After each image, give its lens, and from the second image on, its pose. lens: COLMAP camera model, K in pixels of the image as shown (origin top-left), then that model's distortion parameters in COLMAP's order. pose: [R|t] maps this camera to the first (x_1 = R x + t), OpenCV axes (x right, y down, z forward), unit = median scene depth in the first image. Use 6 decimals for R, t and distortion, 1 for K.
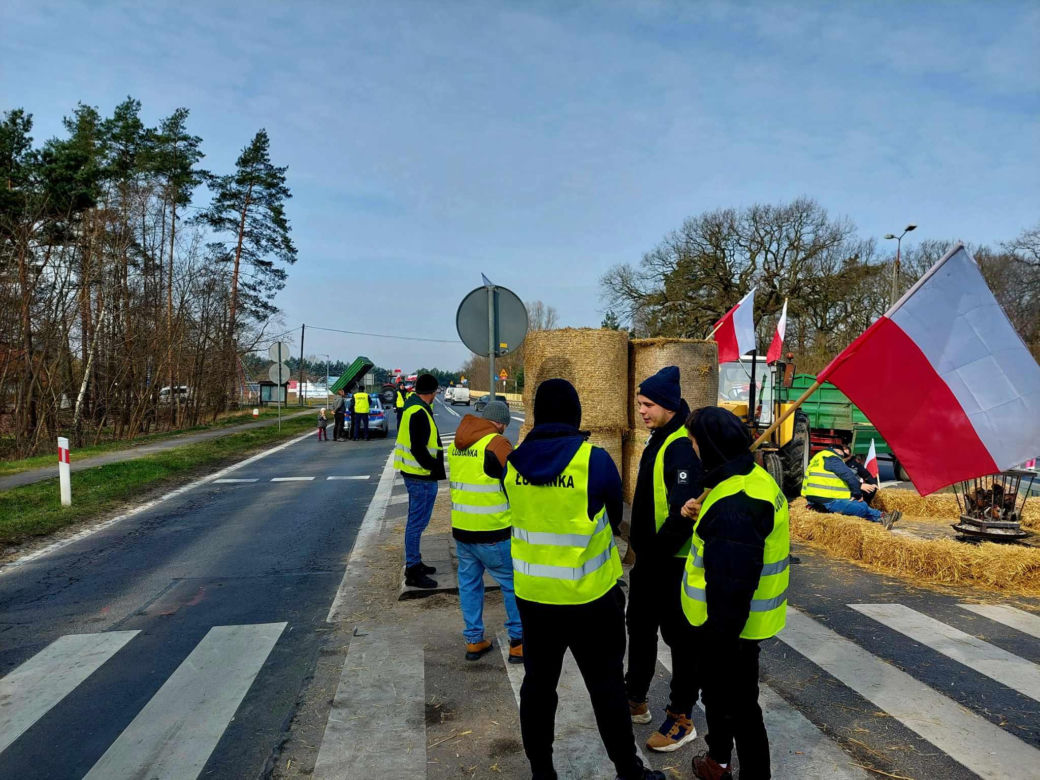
lens RADIAL K [[747.9, 0, 540.5], [0, 747.9, 393.7], [0, 0, 1]] dist [0.066095, -0.068510]
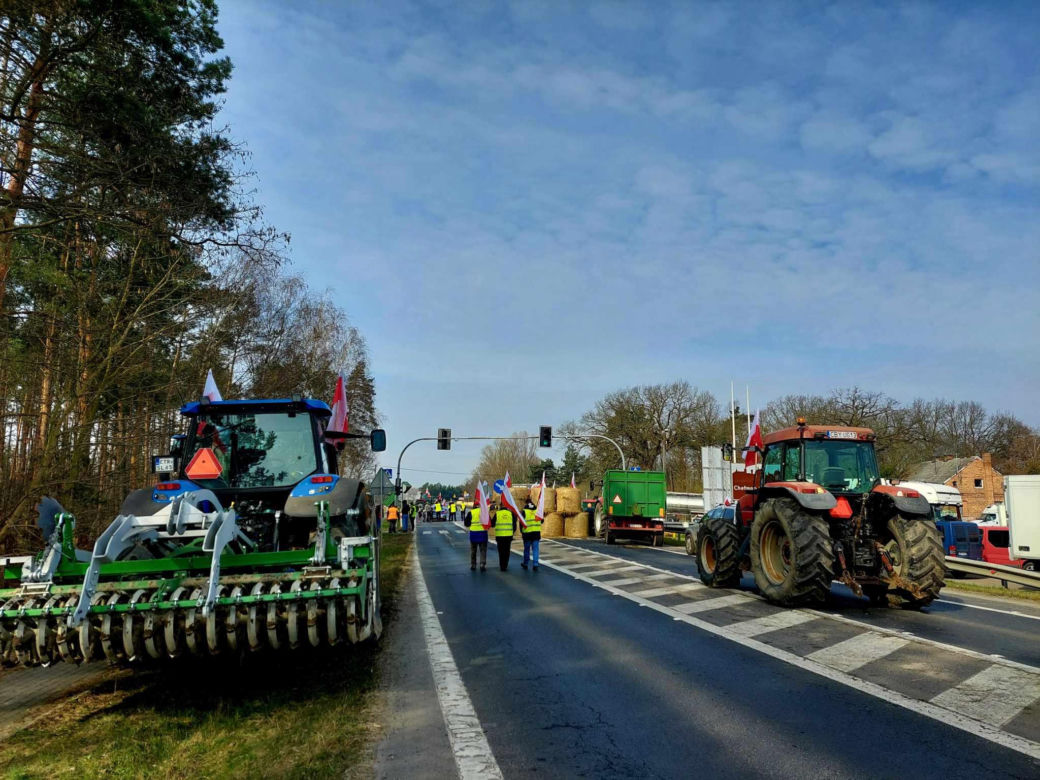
lens RADIAL K [[744.0, 0, 532.8], [0, 744.0, 412.6], [0, 0, 1]] dist [0.138276, -0.186161]
pose [[0.999924, -0.008086, -0.009324, 0.047236], [0.006875, 0.992340, -0.123348, 0.003907], [0.010250, 0.123275, 0.992320, -0.585078]]
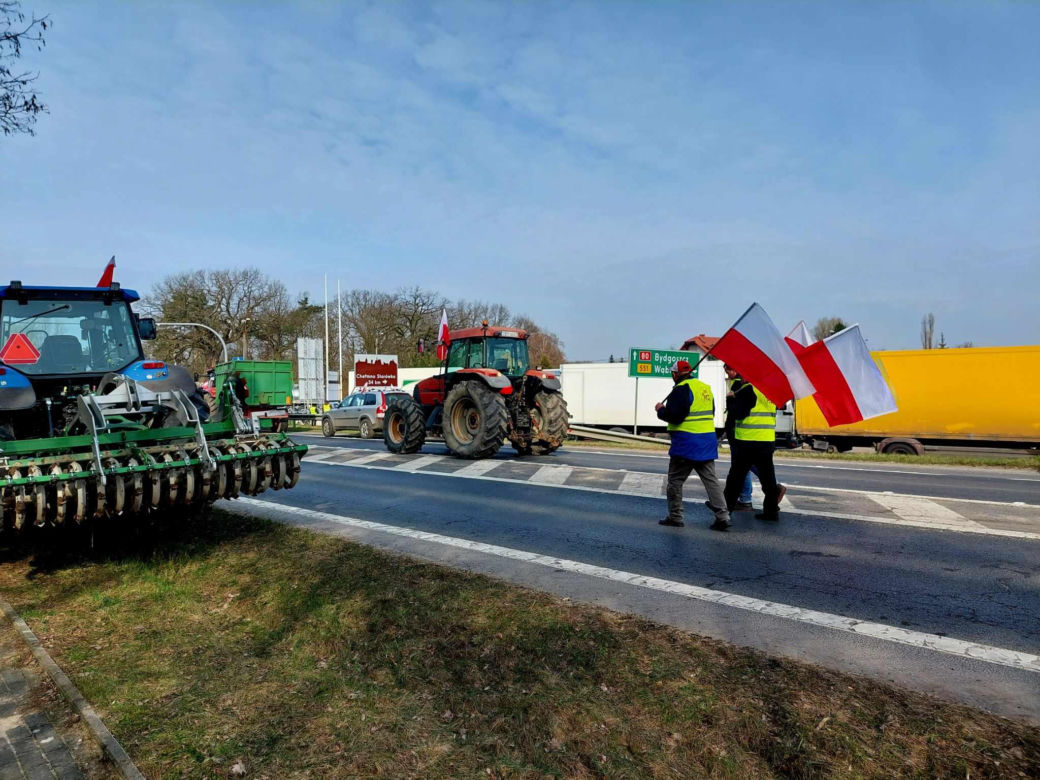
lens RADIAL K [[747.9, 0, 540.5], [0, 747.9, 393.7], [0, 0, 1]] dist [0.066095, -0.068510]
pose [[0.831127, -0.028053, 0.555374, -0.027249], [0.028926, 0.999556, 0.007202, 0.005909], [-0.555329, 0.010079, 0.831569, -0.622468]]
